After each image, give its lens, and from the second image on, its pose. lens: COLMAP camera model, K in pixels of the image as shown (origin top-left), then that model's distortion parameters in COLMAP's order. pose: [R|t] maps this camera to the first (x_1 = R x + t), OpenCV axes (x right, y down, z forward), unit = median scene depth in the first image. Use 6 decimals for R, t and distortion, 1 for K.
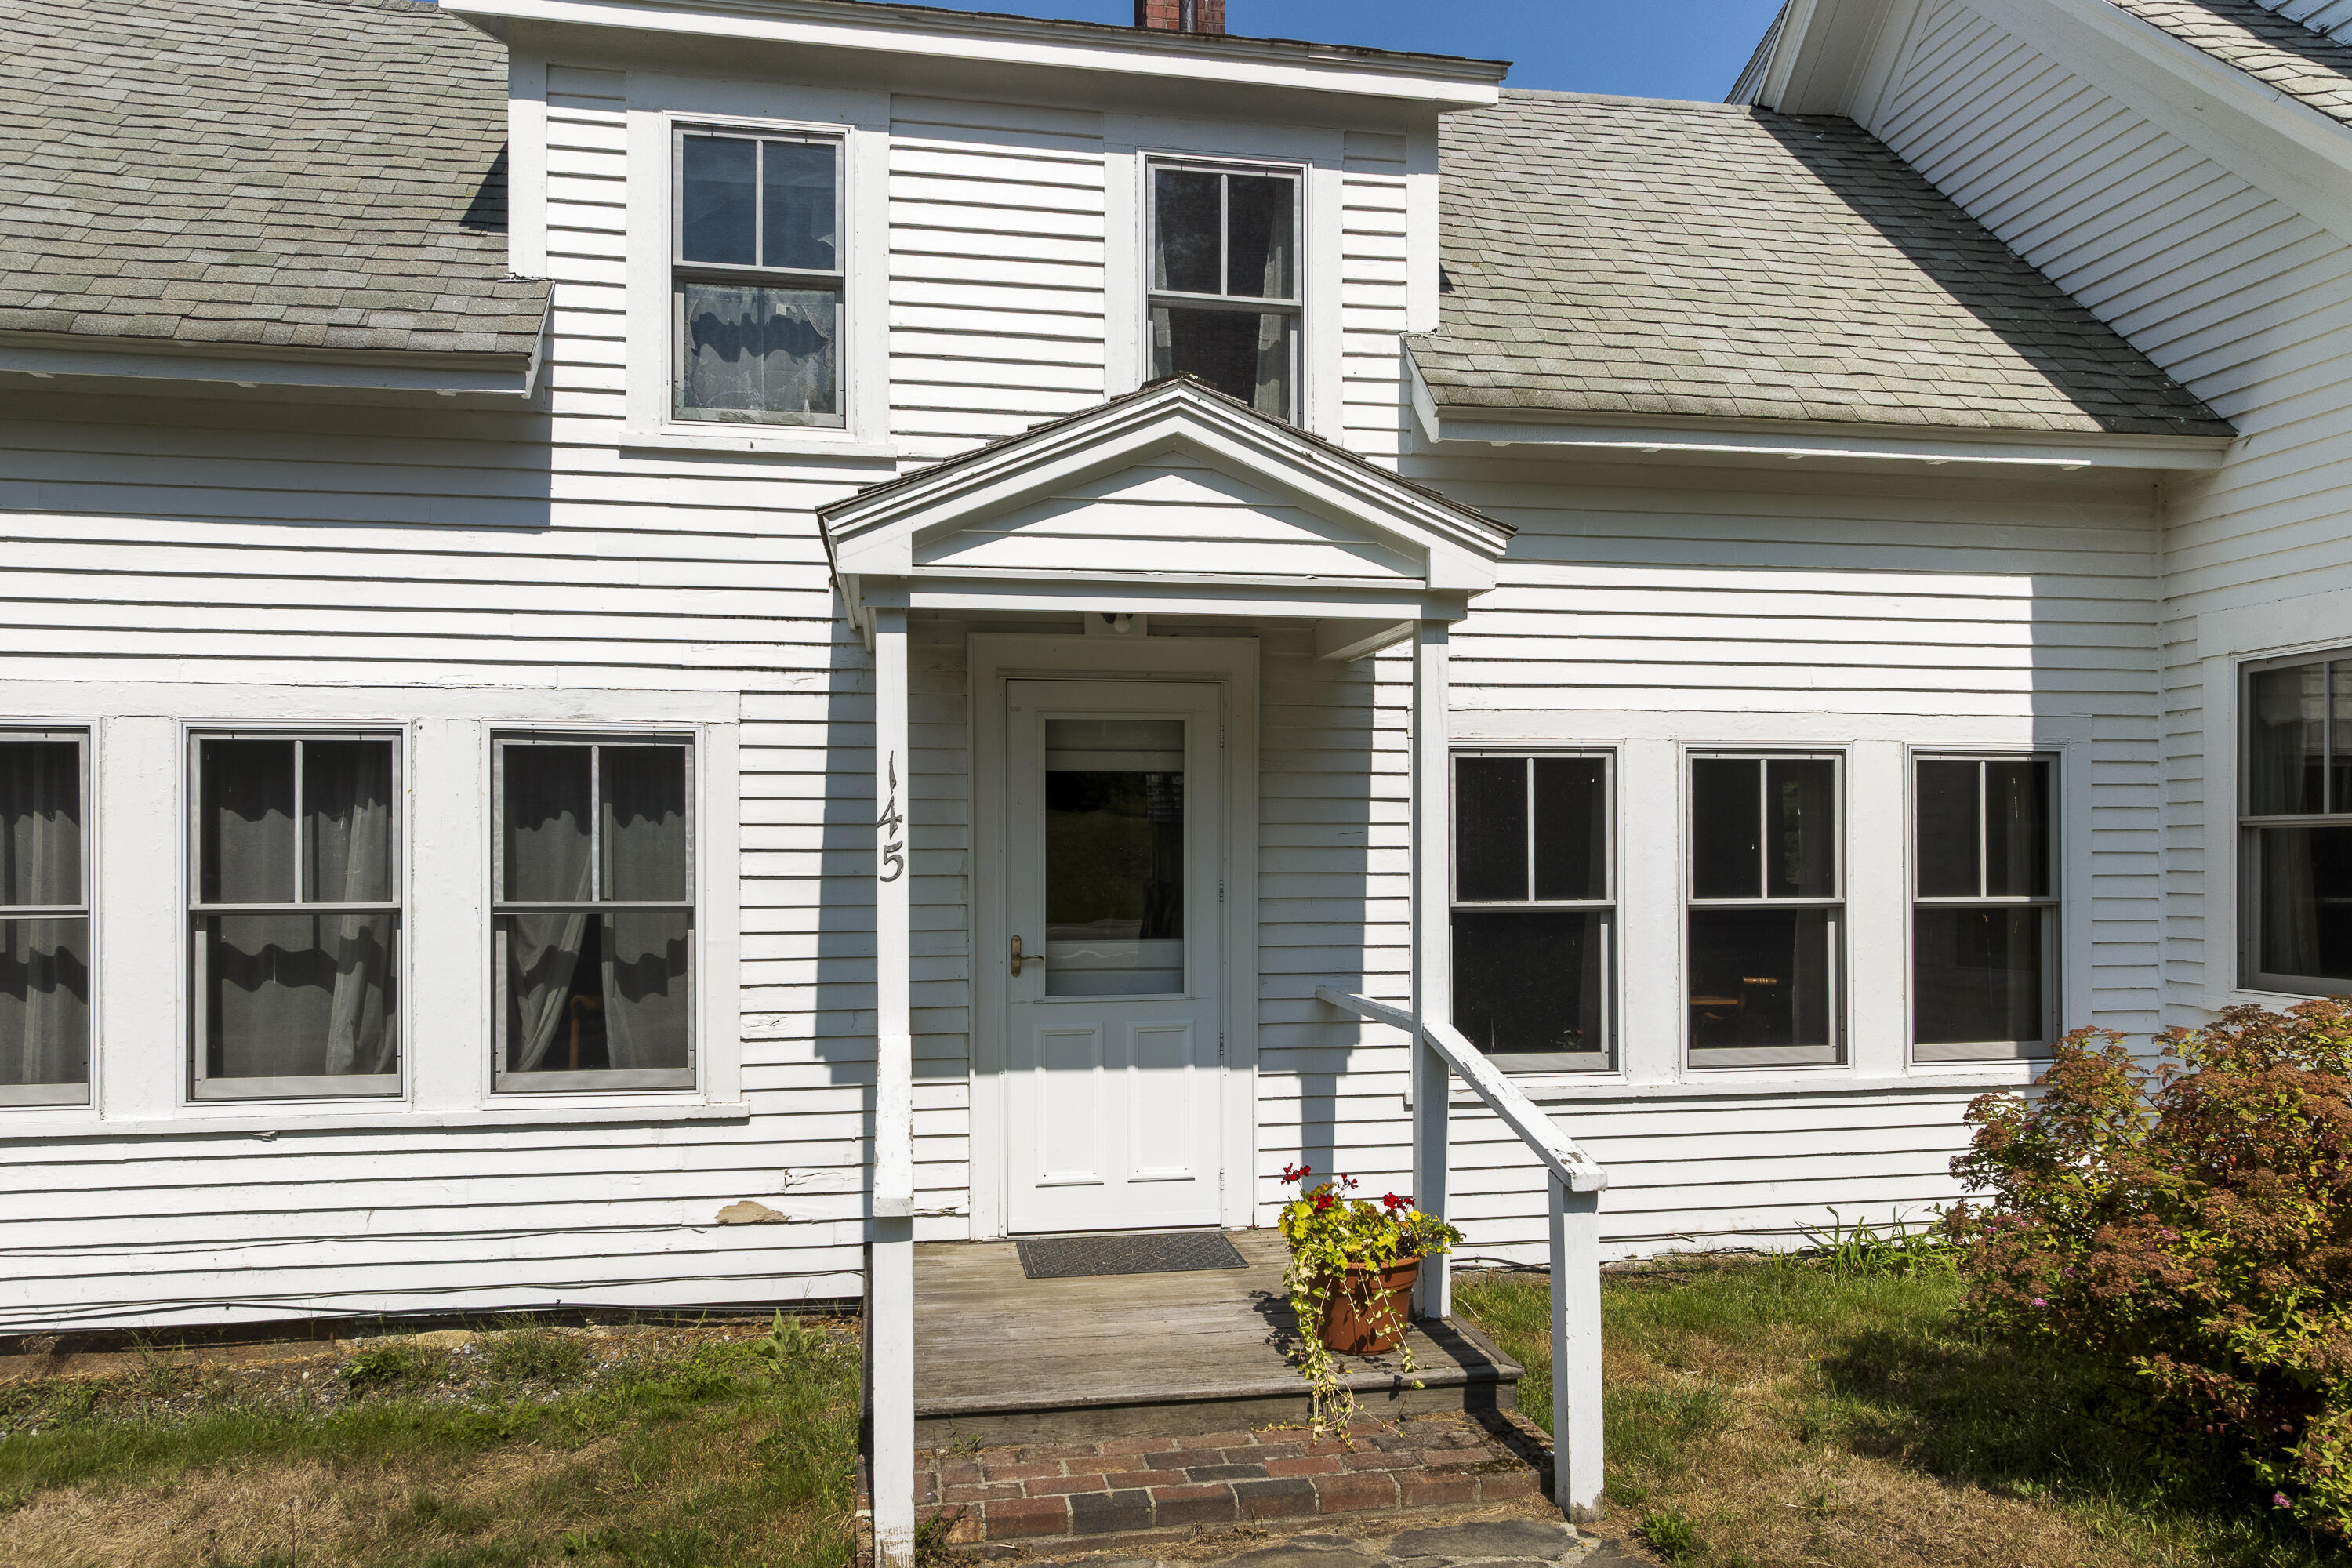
lens RADIAL K [[1596.2, 0, 1177.1], [0, 1596.2, 788.0], [0, 0, 1]] dist [-0.005948, 0.002832]
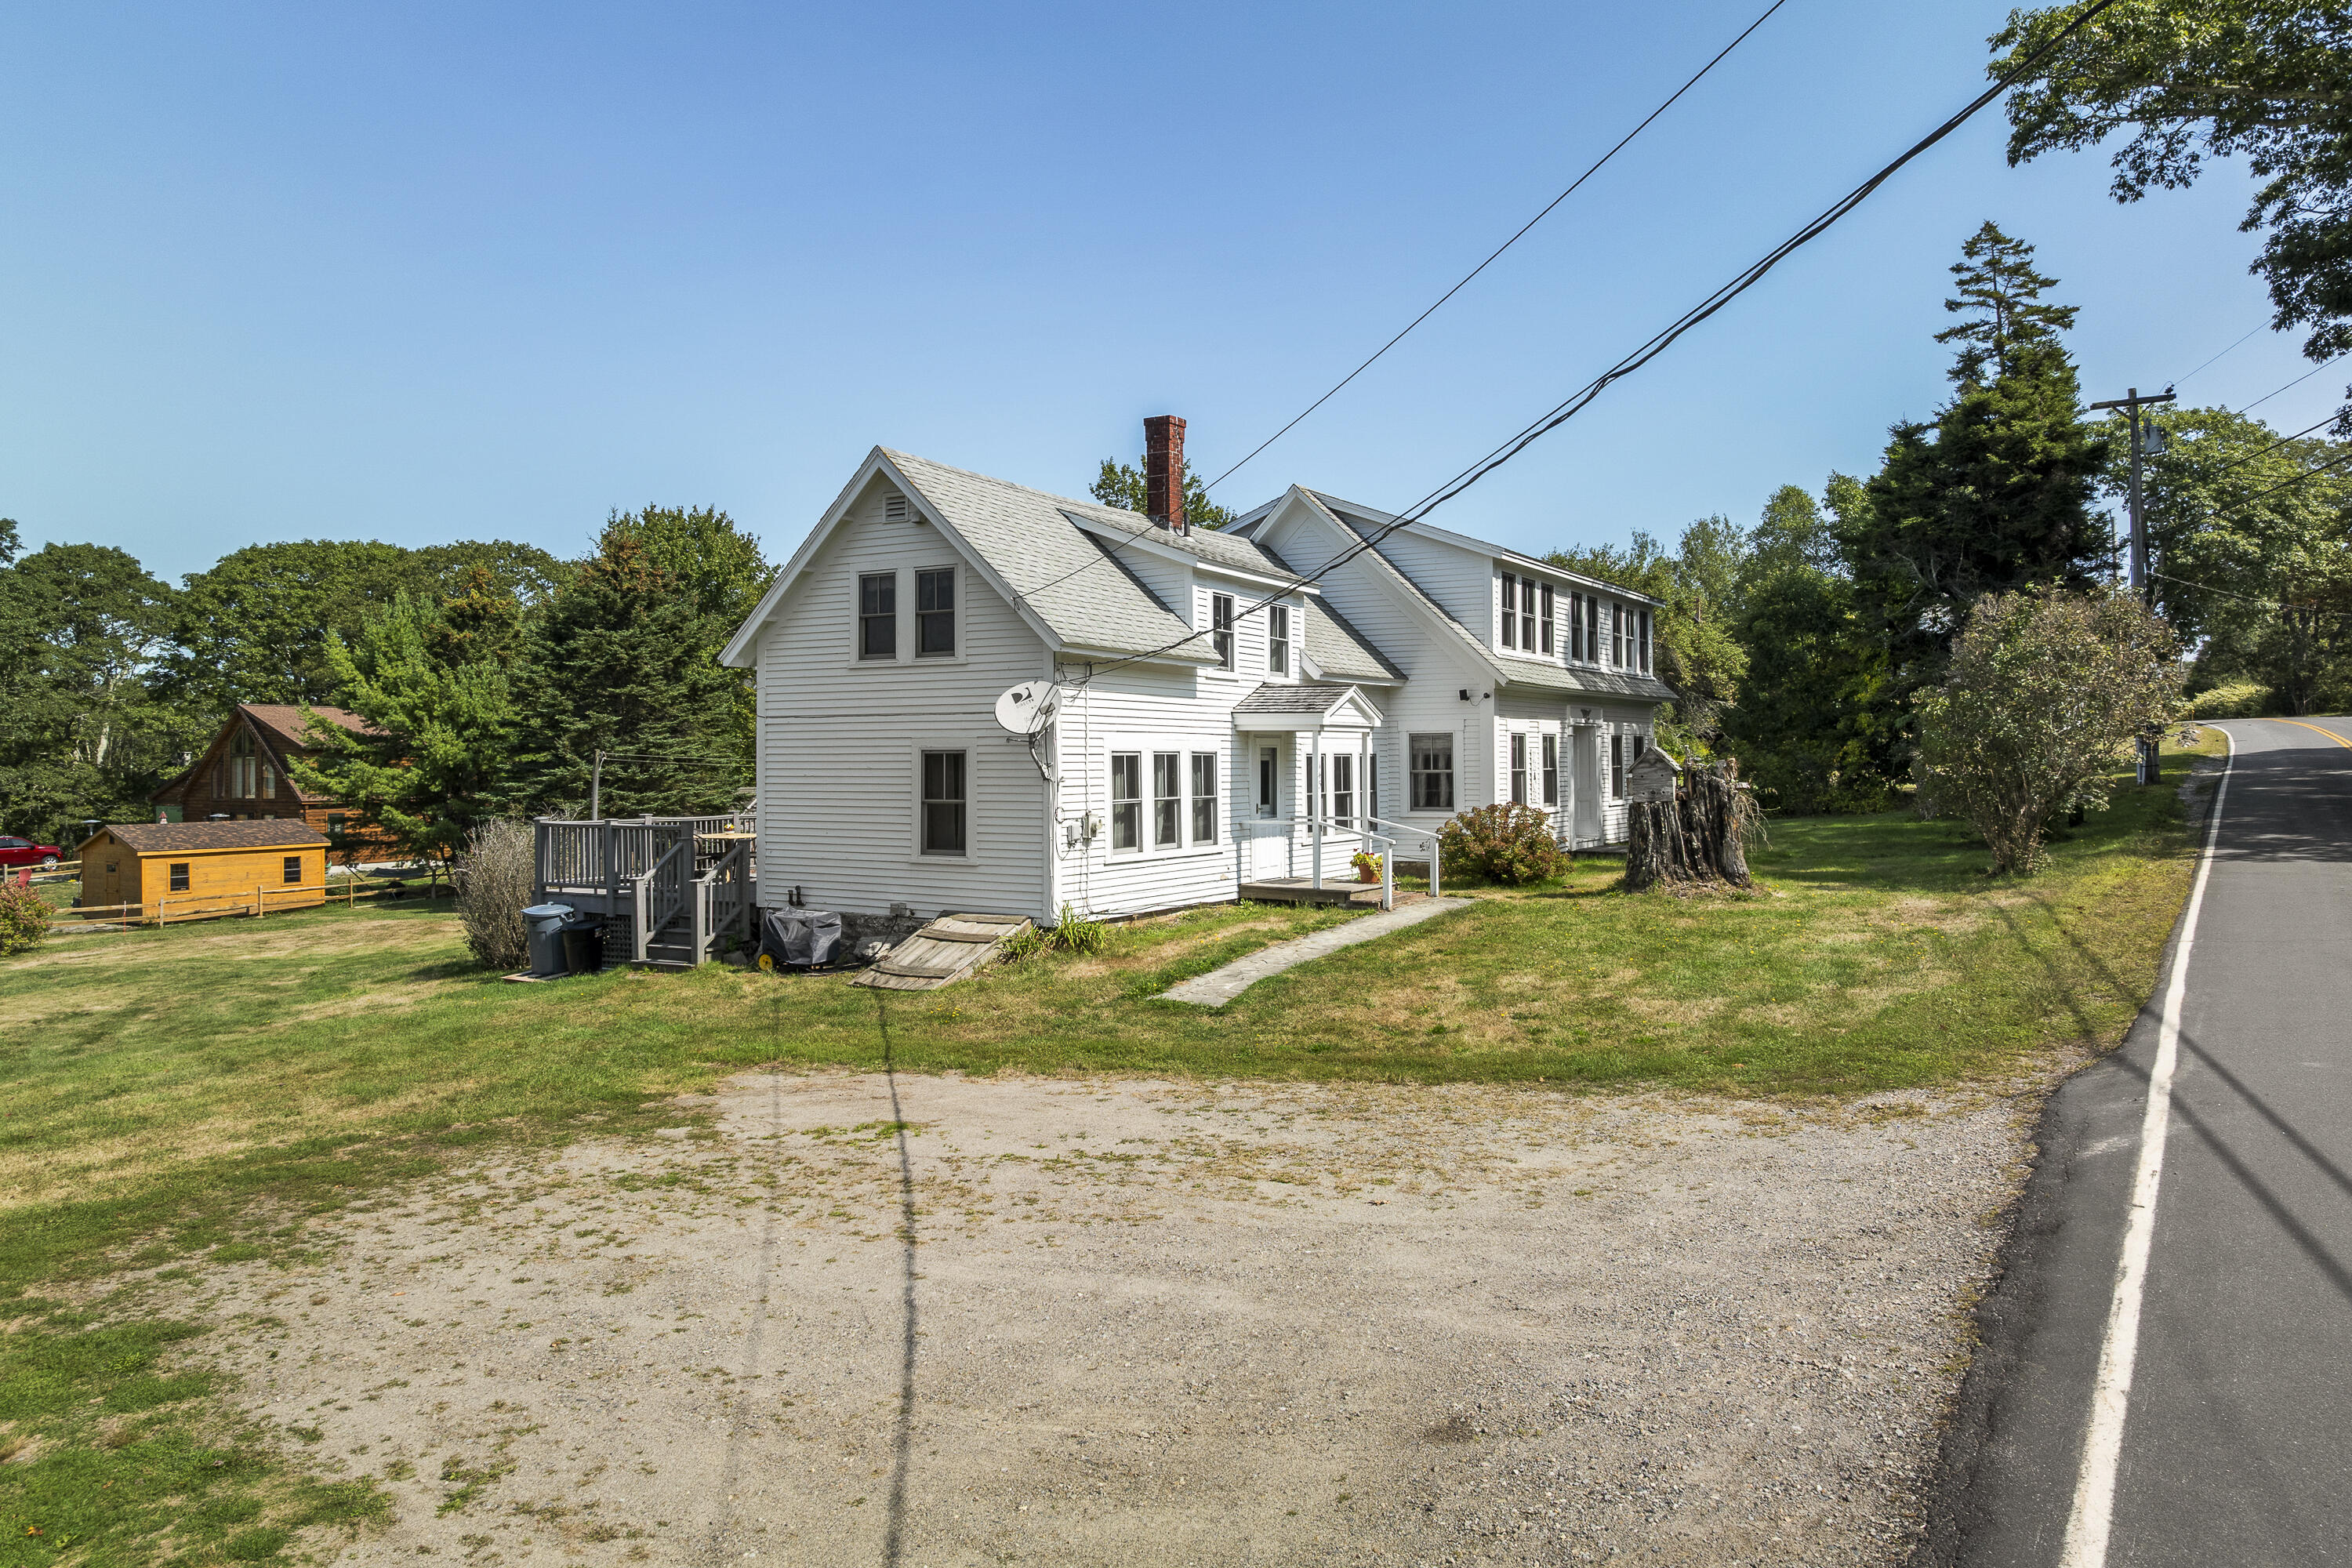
lens RADIAL K [[1596.2, 0, 1177.1], [0, 1596.2, 788.0], [0, 0, 1]] dist [-0.005948, 0.002832]
pose [[0.651609, -0.019644, 0.758301, -3.225547], [0.003336, 0.999729, 0.023032, -0.038394], [-0.758548, -0.012479, 0.651498, -1.402307]]
